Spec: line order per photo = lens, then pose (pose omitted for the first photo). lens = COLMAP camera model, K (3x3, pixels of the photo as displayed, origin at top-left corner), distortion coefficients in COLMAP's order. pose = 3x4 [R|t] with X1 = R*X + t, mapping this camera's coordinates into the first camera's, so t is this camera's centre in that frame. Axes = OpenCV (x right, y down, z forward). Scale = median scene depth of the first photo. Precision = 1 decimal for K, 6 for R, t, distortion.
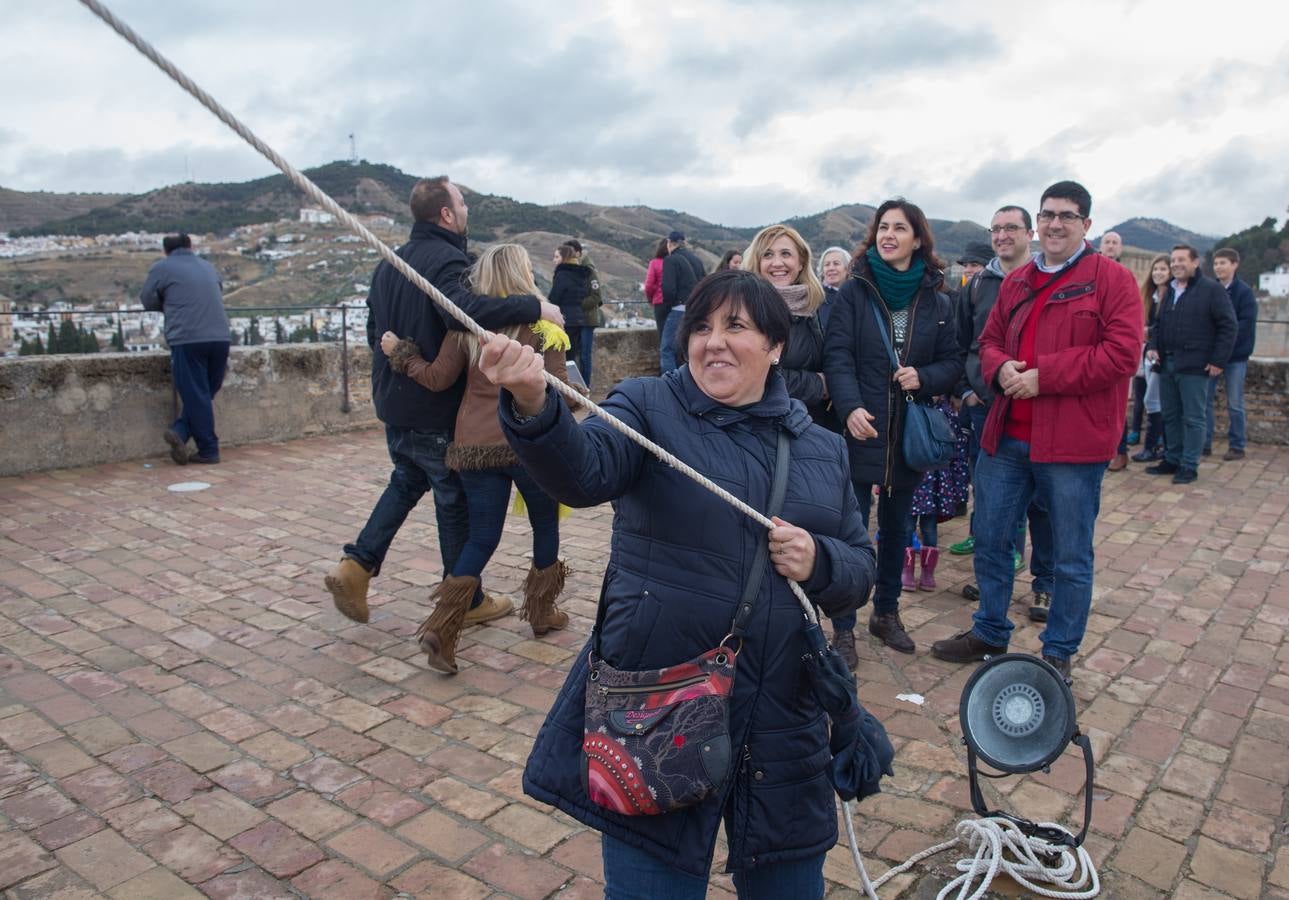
lens RADIAL K [[1013.3, 0, 736.9], [0, 1013.3, 395.4], [0, 0, 1]] dist [-0.042645, 0.044810]
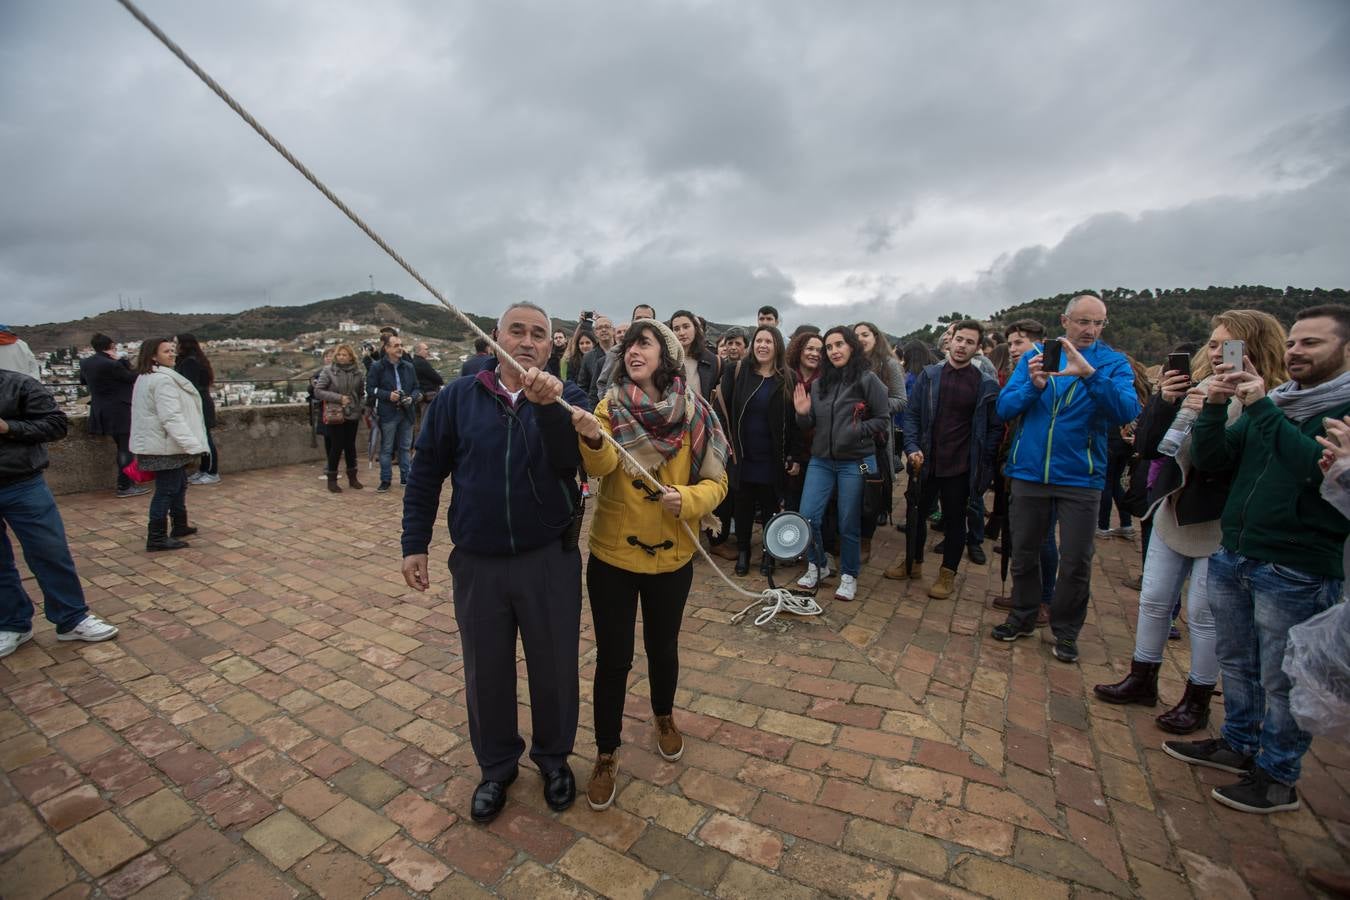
lens RADIAL K [[616.7, 0, 674.2], [0, 616.7, 450.5], [0, 0, 1]] dist [-0.064059, 0.023156]
pose [[0.995513, -0.022069, 0.092016, -0.064016], [0.019611, 0.999428, 0.027534, 0.047120], [-0.092571, -0.025606, 0.995377, -0.226268]]
